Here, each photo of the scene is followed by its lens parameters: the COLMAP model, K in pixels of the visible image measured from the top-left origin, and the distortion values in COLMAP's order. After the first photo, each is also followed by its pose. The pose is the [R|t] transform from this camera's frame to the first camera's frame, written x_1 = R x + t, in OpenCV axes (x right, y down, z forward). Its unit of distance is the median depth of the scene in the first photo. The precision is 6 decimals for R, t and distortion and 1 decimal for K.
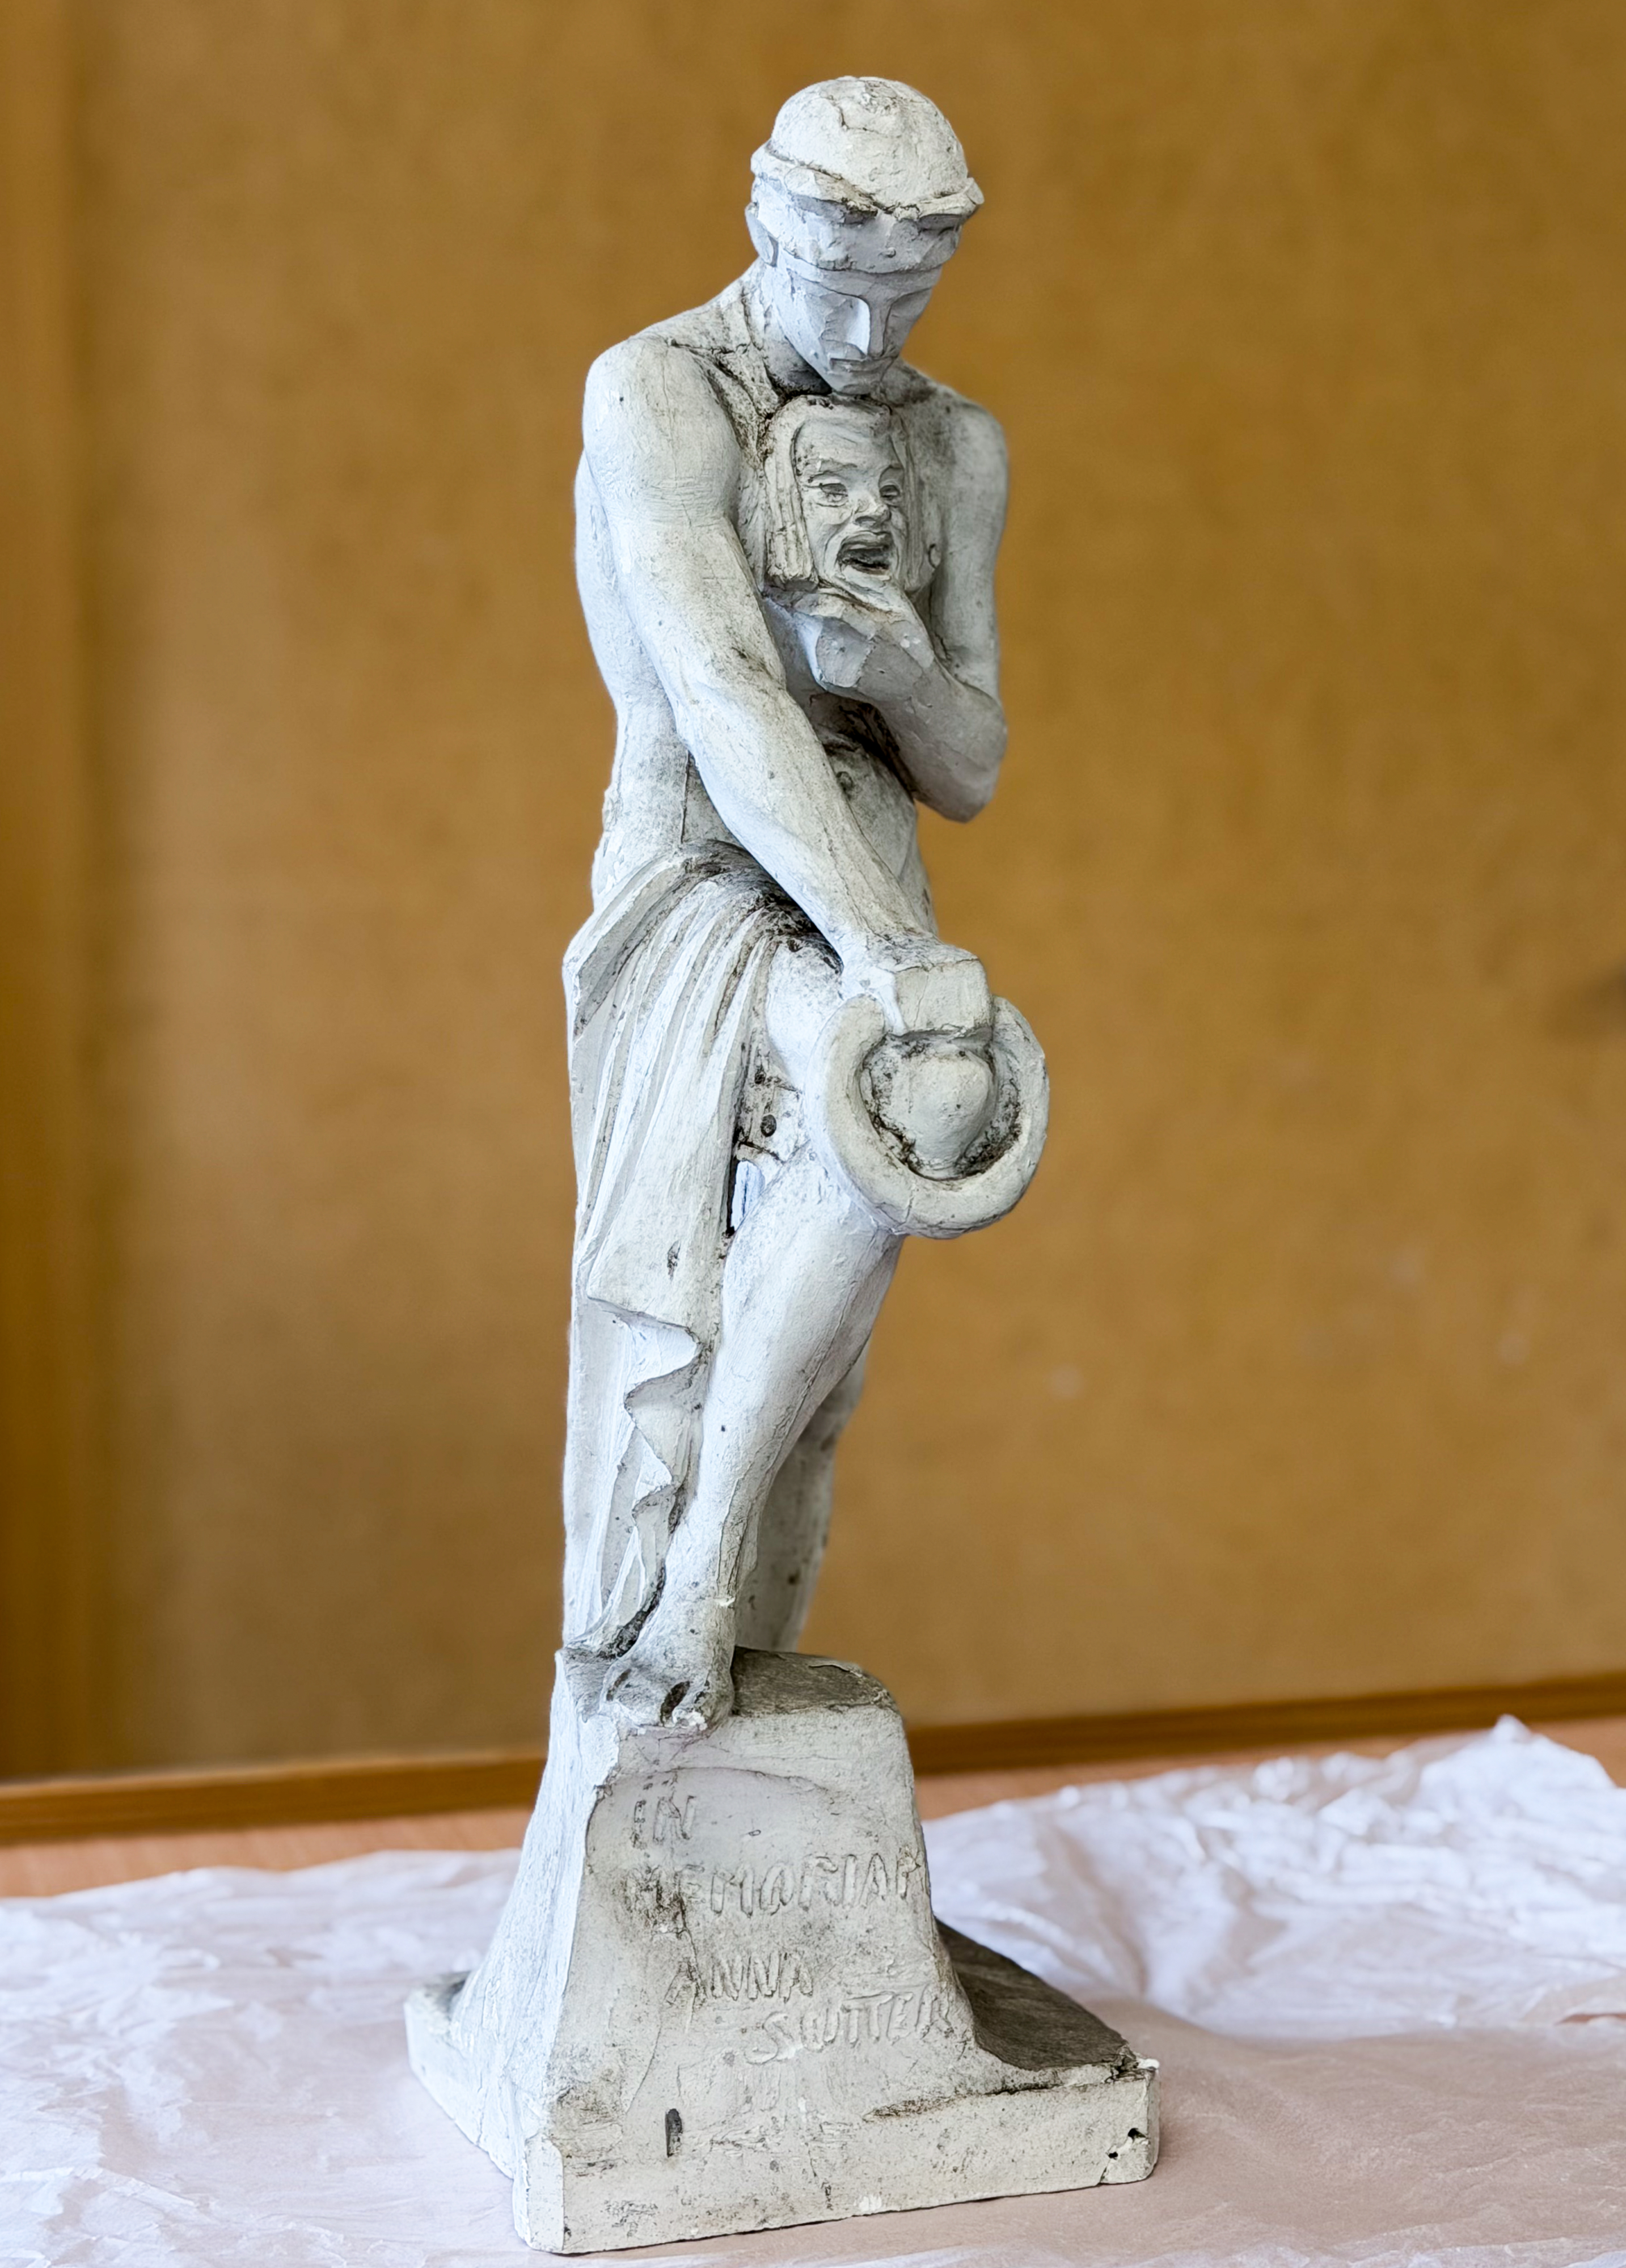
lens RADIAL K [[3450.1, 0, 809.1], [0, 3450.1, 1258.1], [0, 0, 1]] dist [-0.017160, 0.000000]
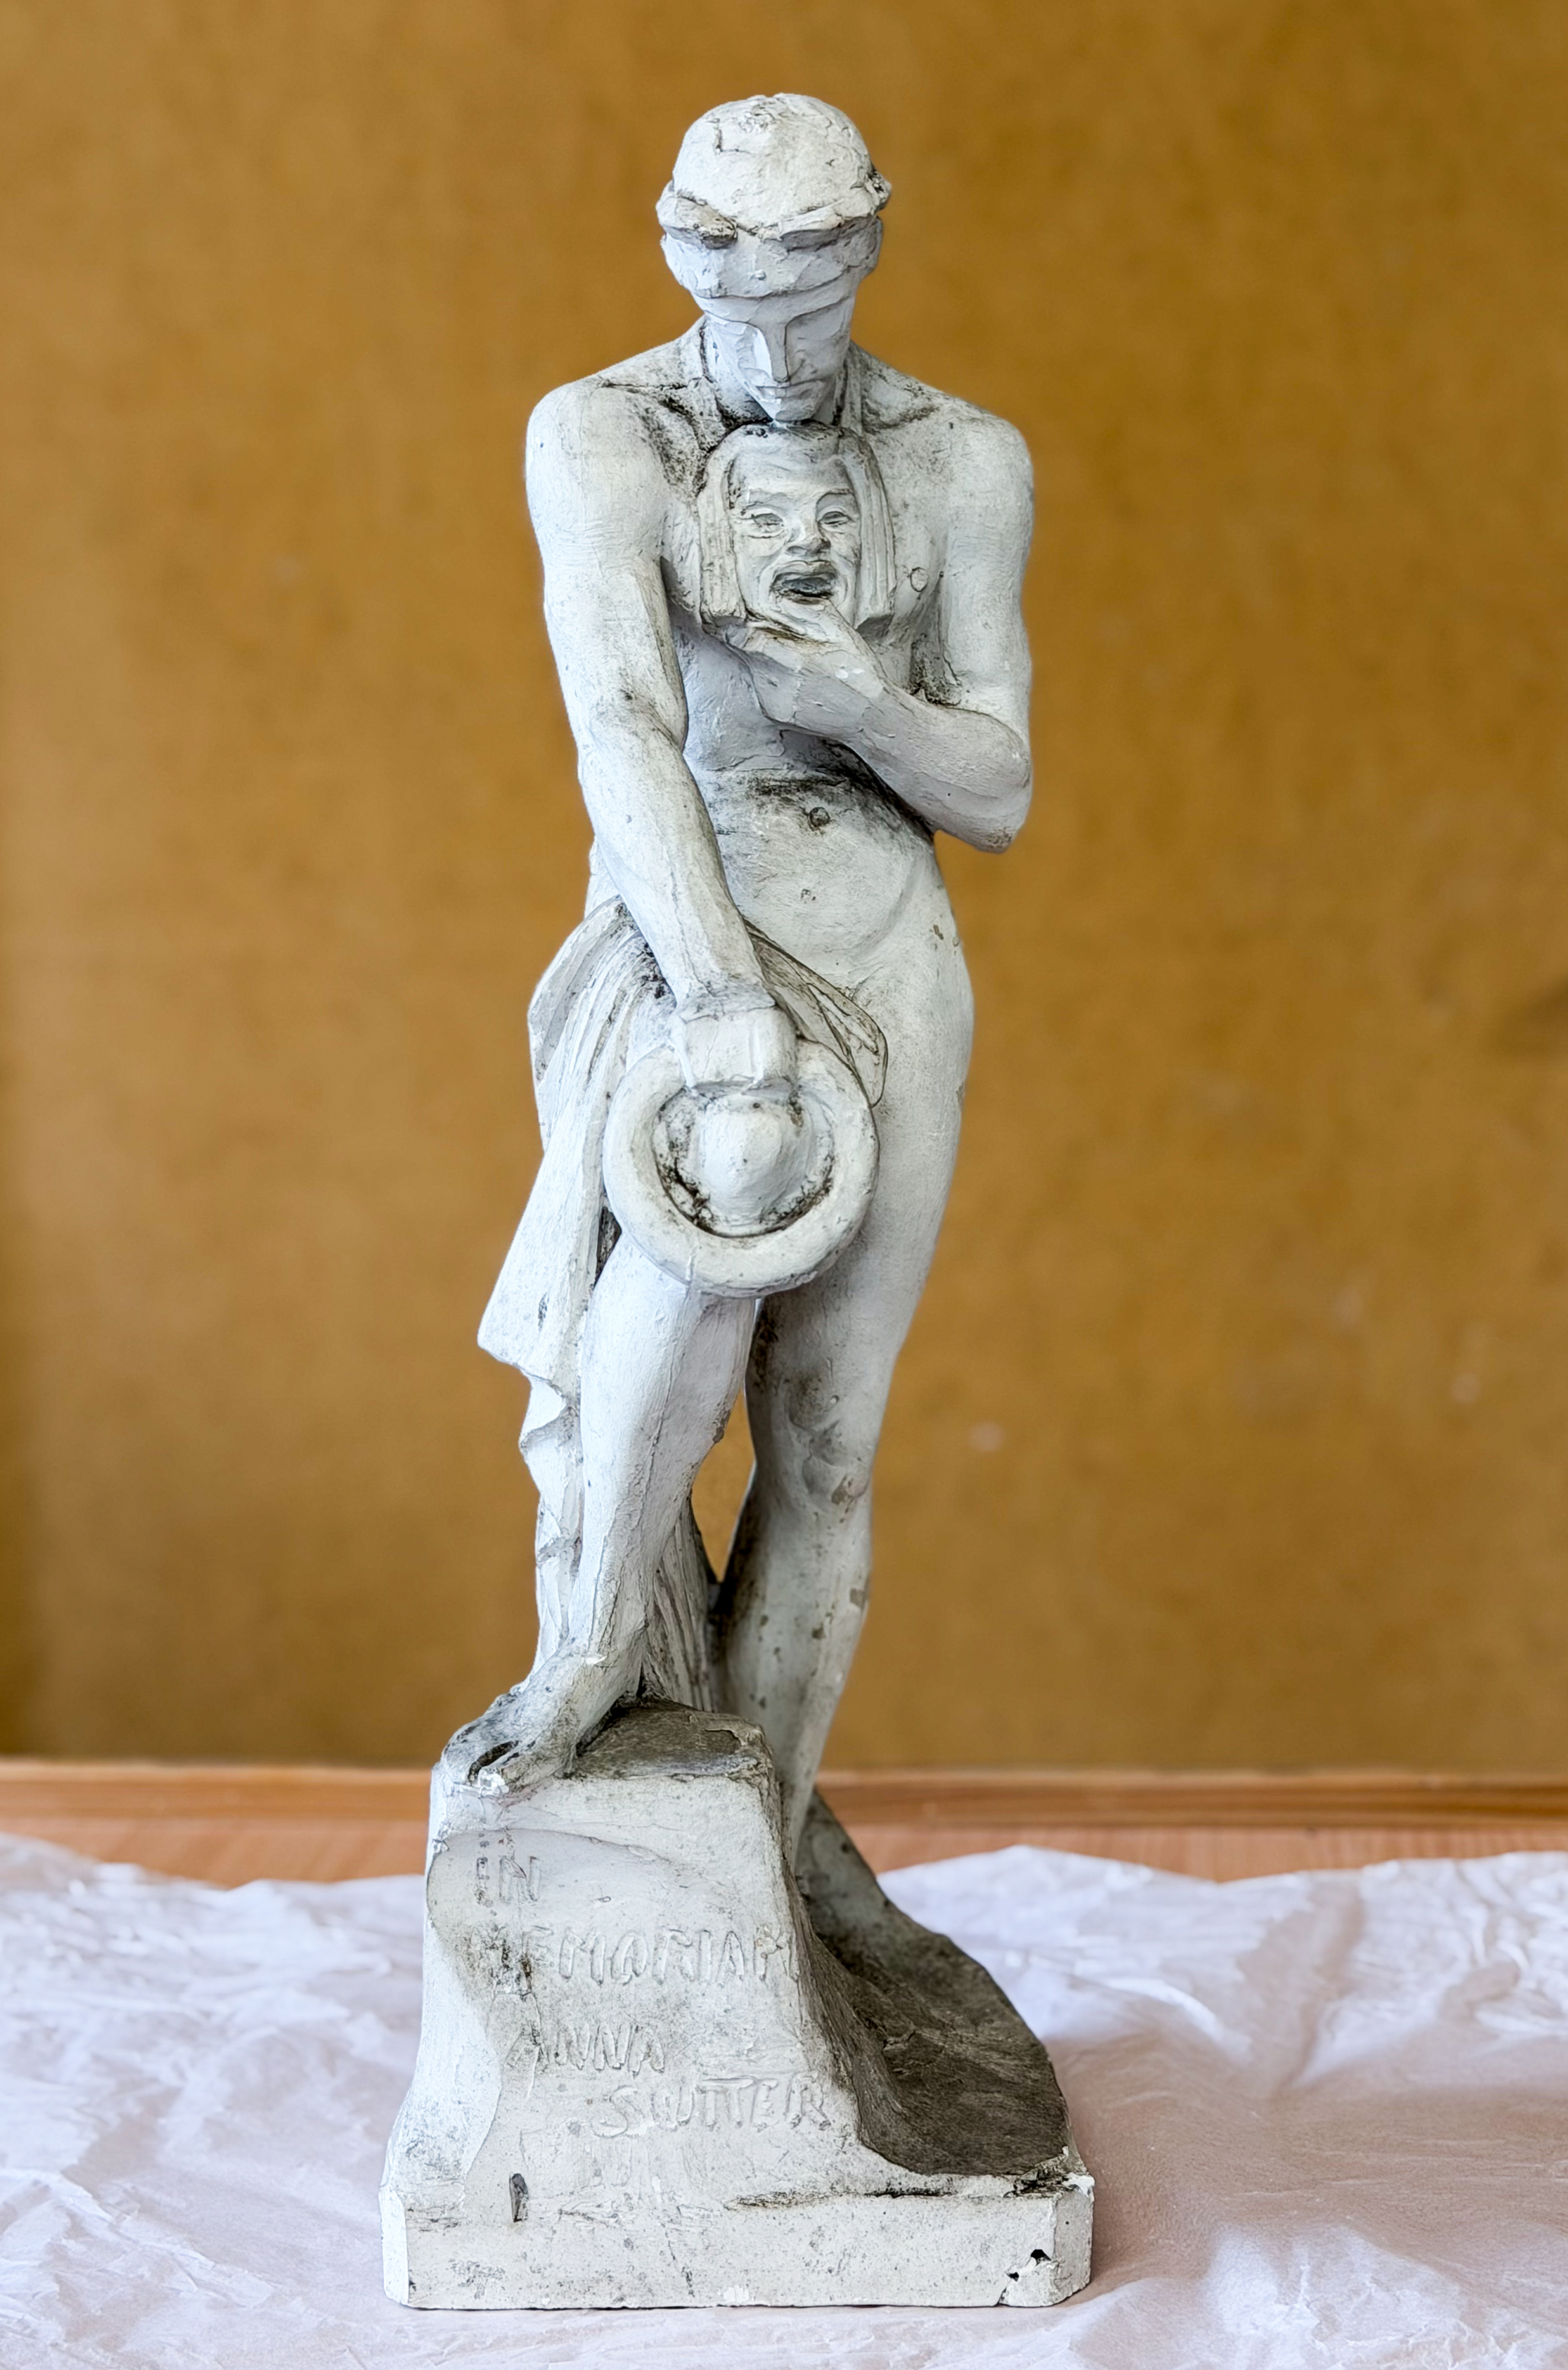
lens RADIAL K [[3299.9, 0, 783.9], [0, 3299.9, 1183.2], [0, 0, 1]] dist [0.000090, 0.000000]
pose [[0.928824, 0.006623, -0.370461, 0.372845], [-0.012337, 0.999839, -0.013055, -0.024504], [0.370315, 0.016697, 0.928756, 0.144440]]
